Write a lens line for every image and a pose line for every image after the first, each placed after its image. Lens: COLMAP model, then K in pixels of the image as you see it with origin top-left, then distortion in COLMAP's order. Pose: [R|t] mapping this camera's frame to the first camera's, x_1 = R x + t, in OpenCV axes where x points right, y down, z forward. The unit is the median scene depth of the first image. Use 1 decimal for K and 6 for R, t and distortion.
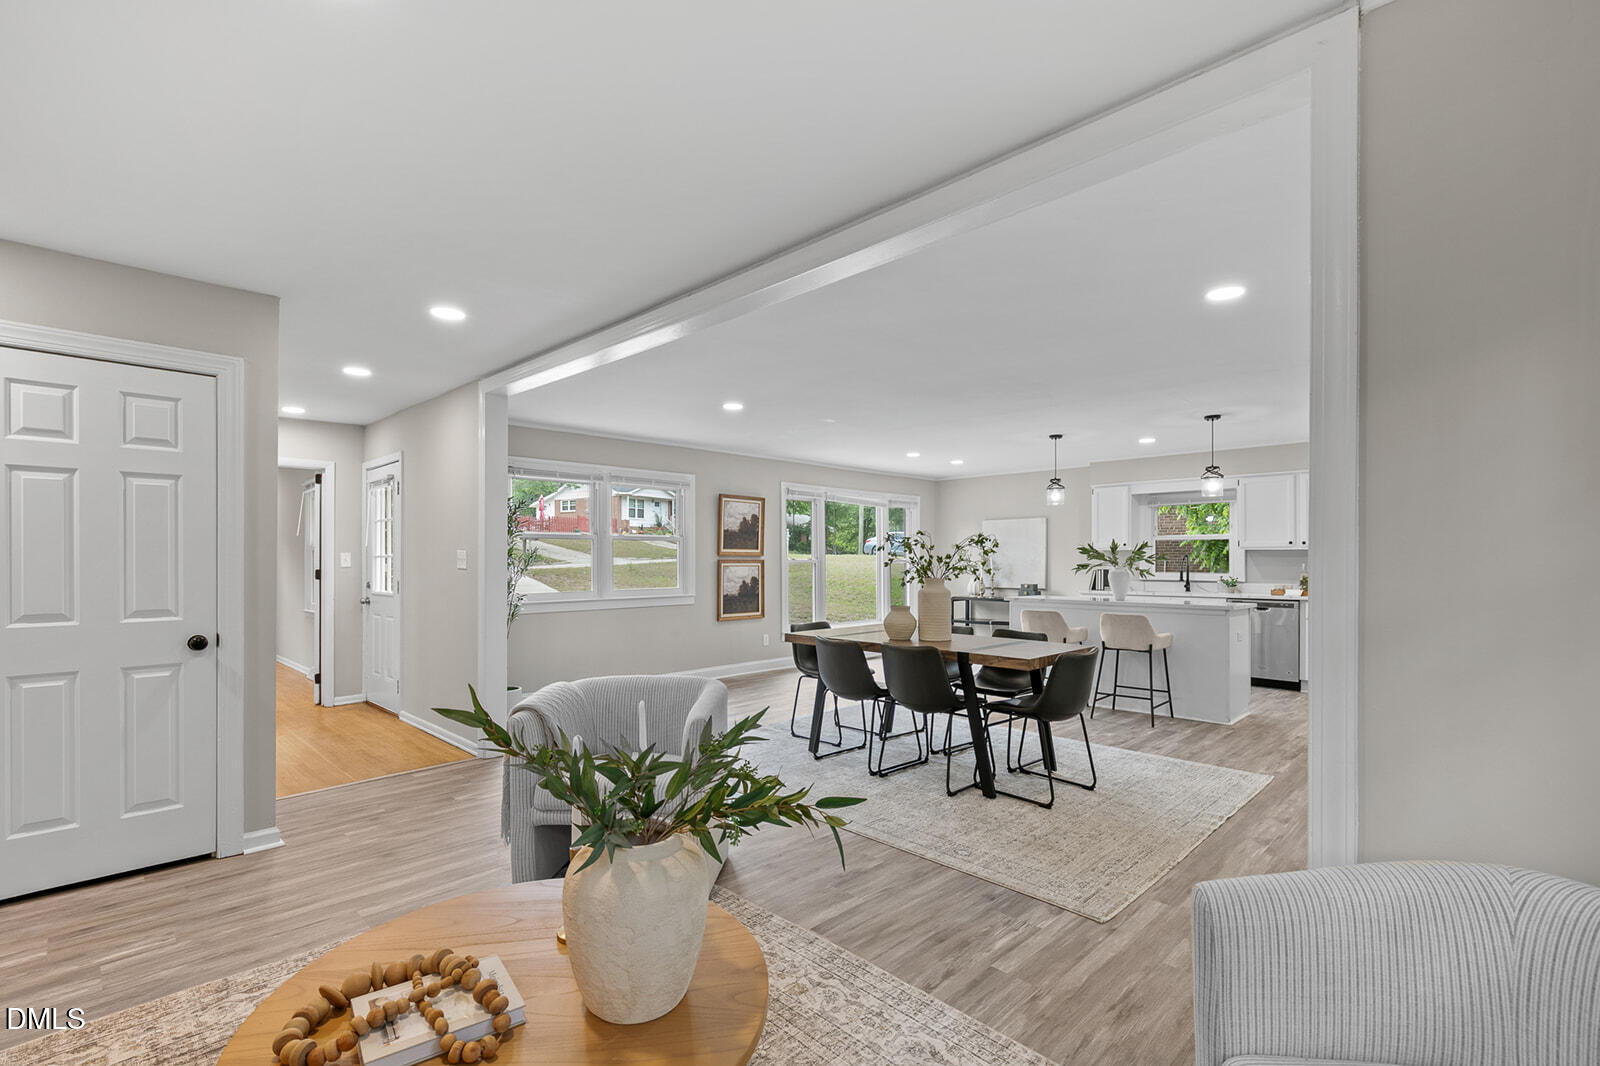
lens RADIAL K [[738.7, 0, 797.5], [0, 738.7, 561.2], [0, 0, 1]] dist [0.003011, 0.001493]
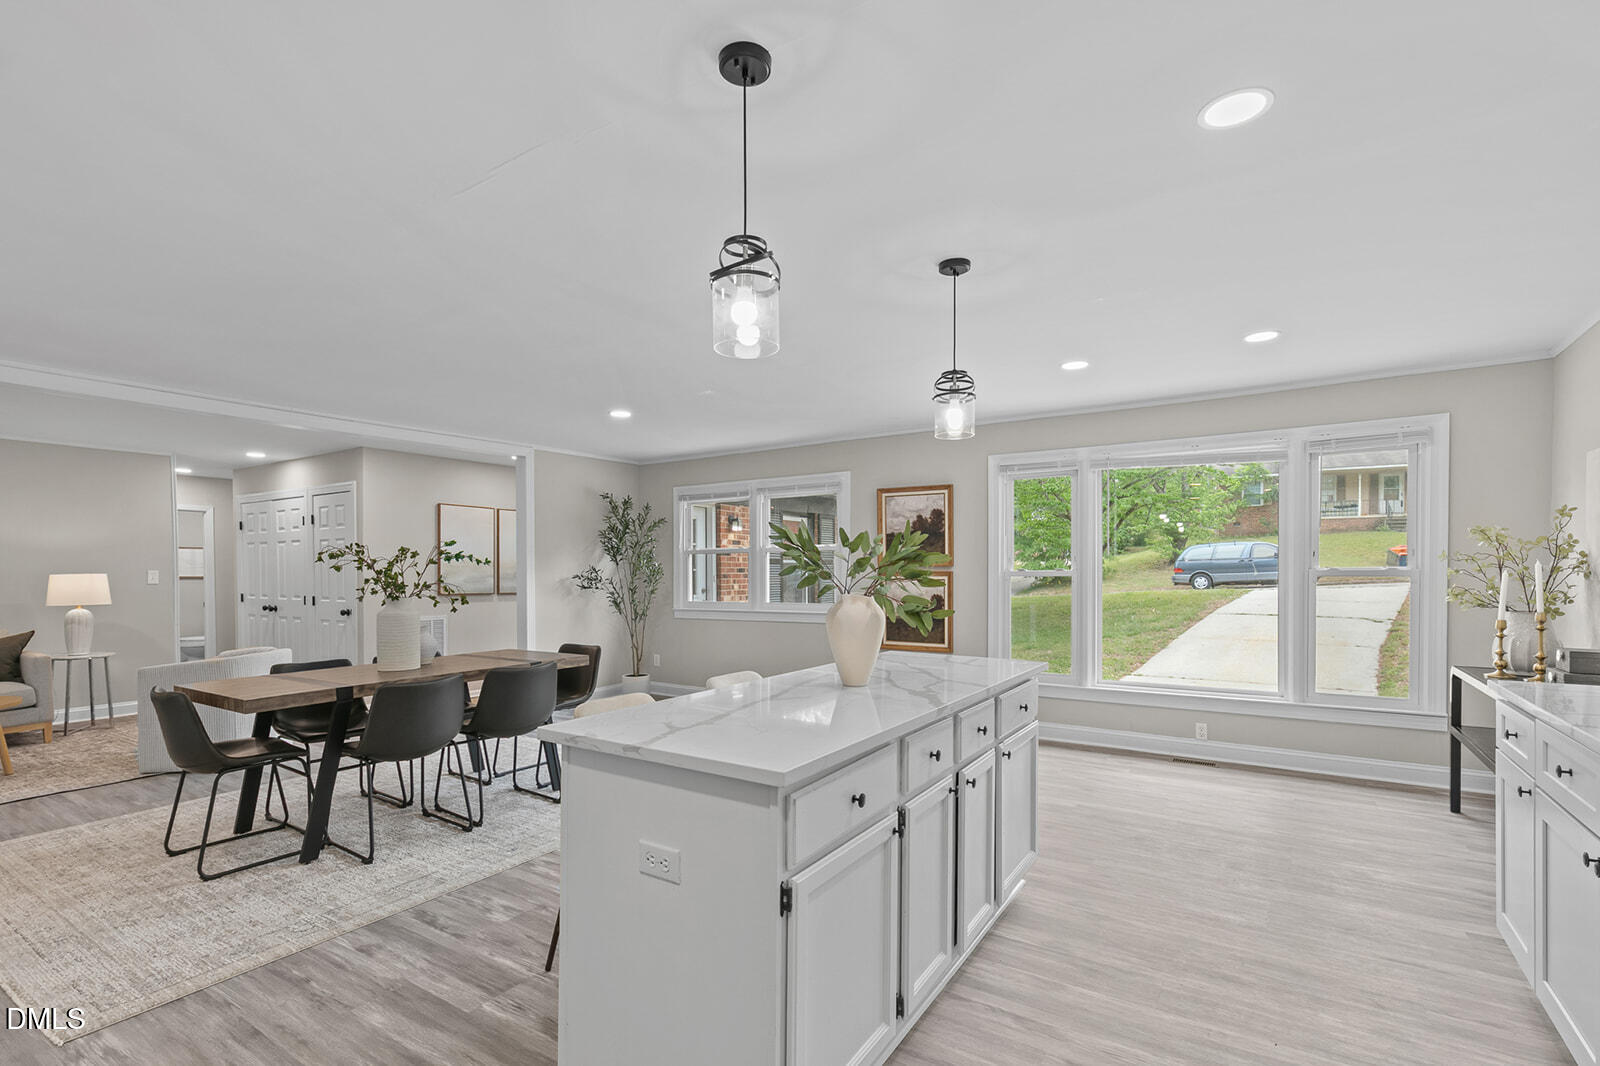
lens RADIAL K [[738.7, 0, 791.6], [0, 738.7, 573.4], [0, 0, 1]] dist [0.003011, 0.001493]
pose [[0.200689, 0.000370, -0.979655, 0.637021], [0.004065, 0.999991, 0.001210, -0.001563], [0.979647, -0.004226, 0.200686, 0.725937]]
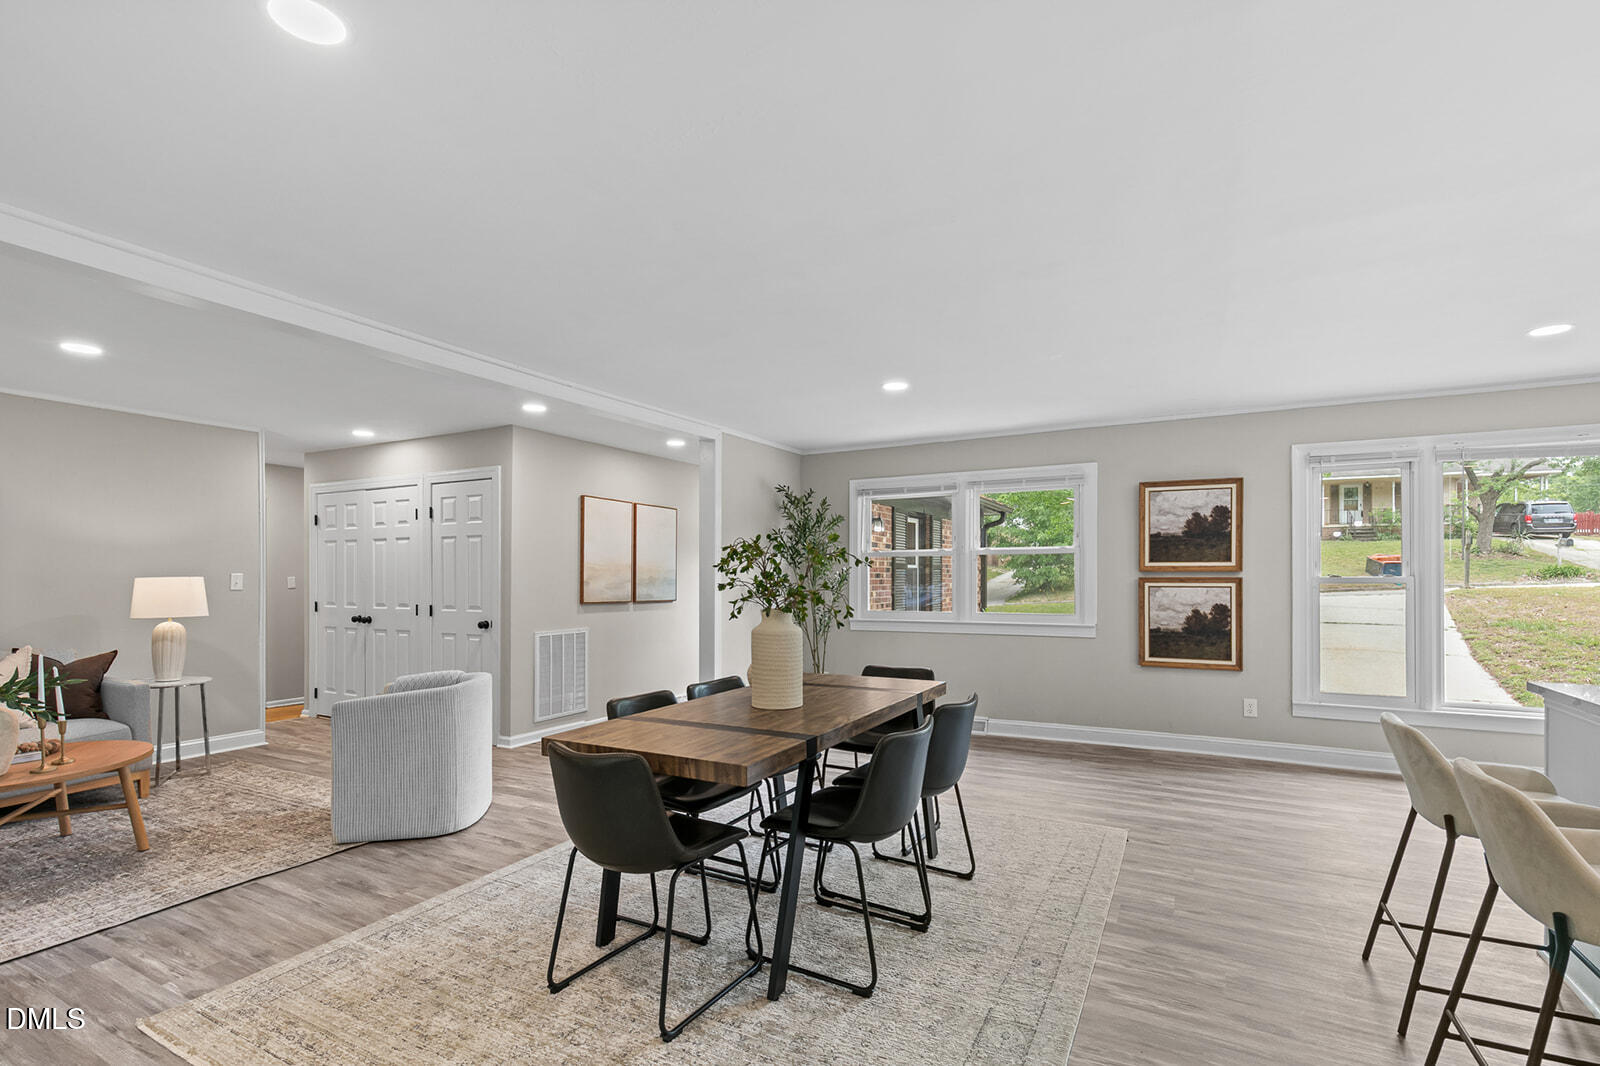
lens RADIAL K [[738.7, 0, 792.2], [0, 738.7, 576.9], [0, 0, 1]] dist [0.003011, 0.001493]
pose [[0.281115, -0.001921, -0.959672, 0.456715], [0.001056, 0.999998, -0.001692, -0.001834], [0.959673, -0.000538, 0.281117, 0.475613]]
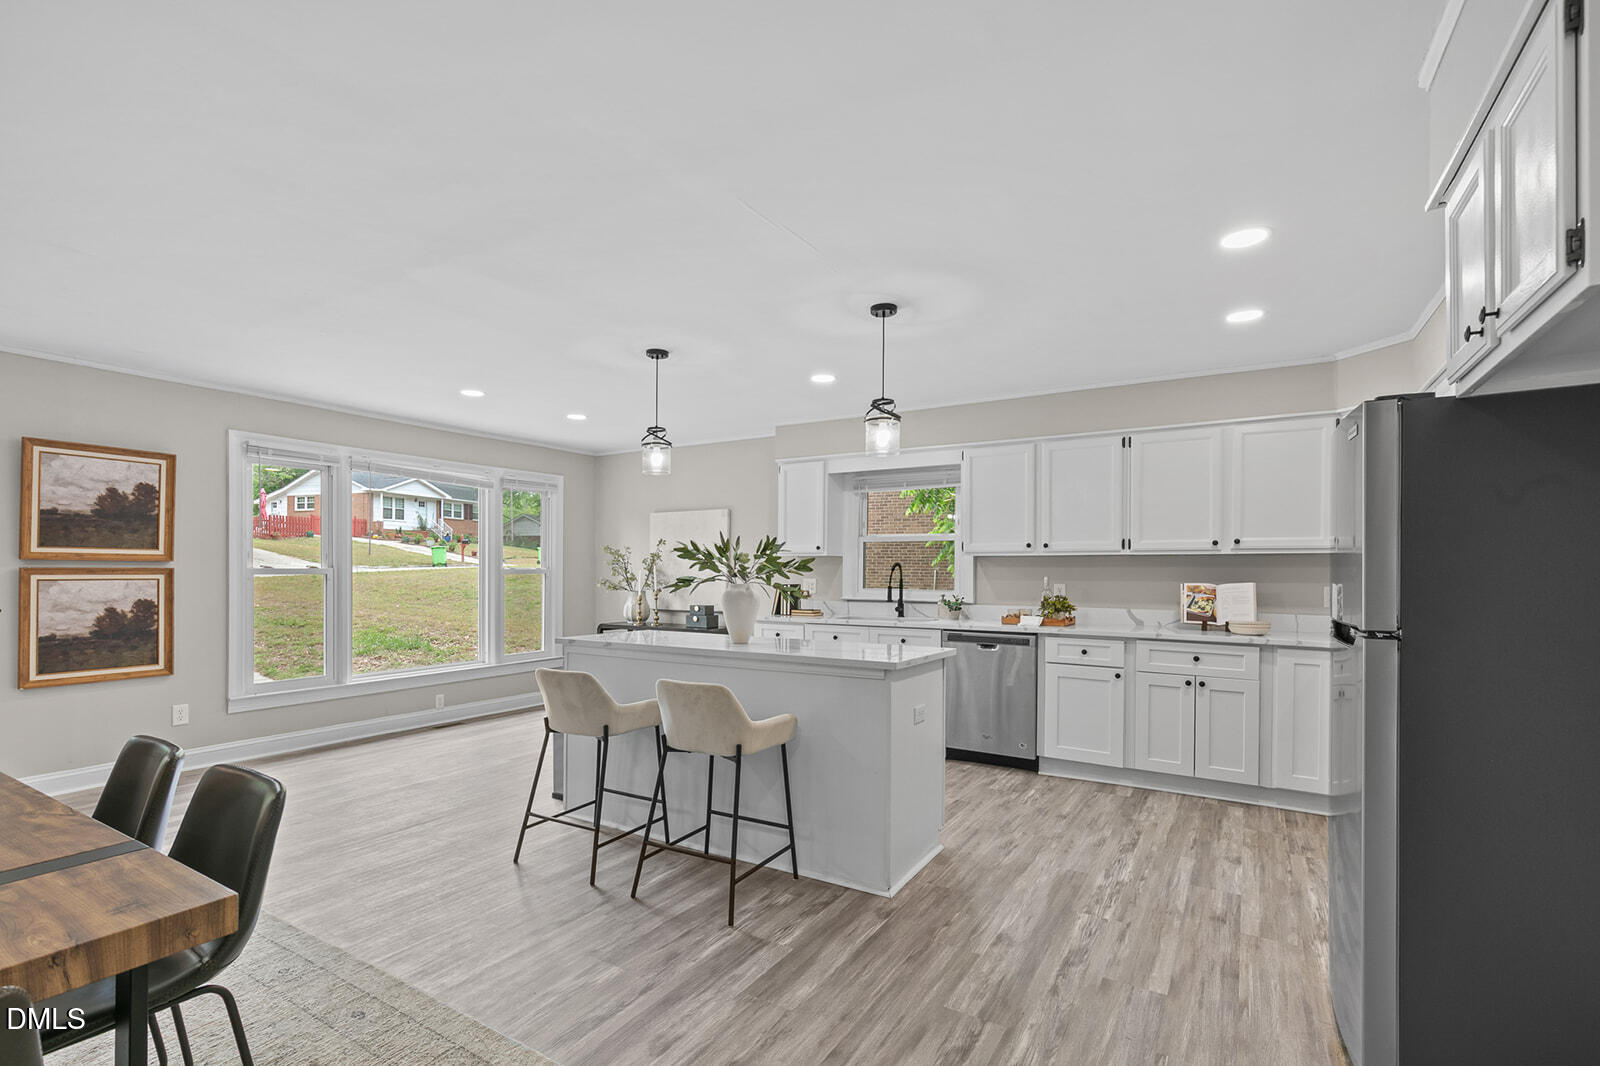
lens RADIAL K [[738.7, 0, 808.5], [0, 738.7, 568.4], [0, 0, 1]] dist [0.003011, 0.001493]
pose [[0.970748, 0.003125, 0.240079, 0.286435], [-0.002419, 0.999992, -0.003233, -0.001128], [-0.240087, 0.002558, 0.970748, 0.365826]]
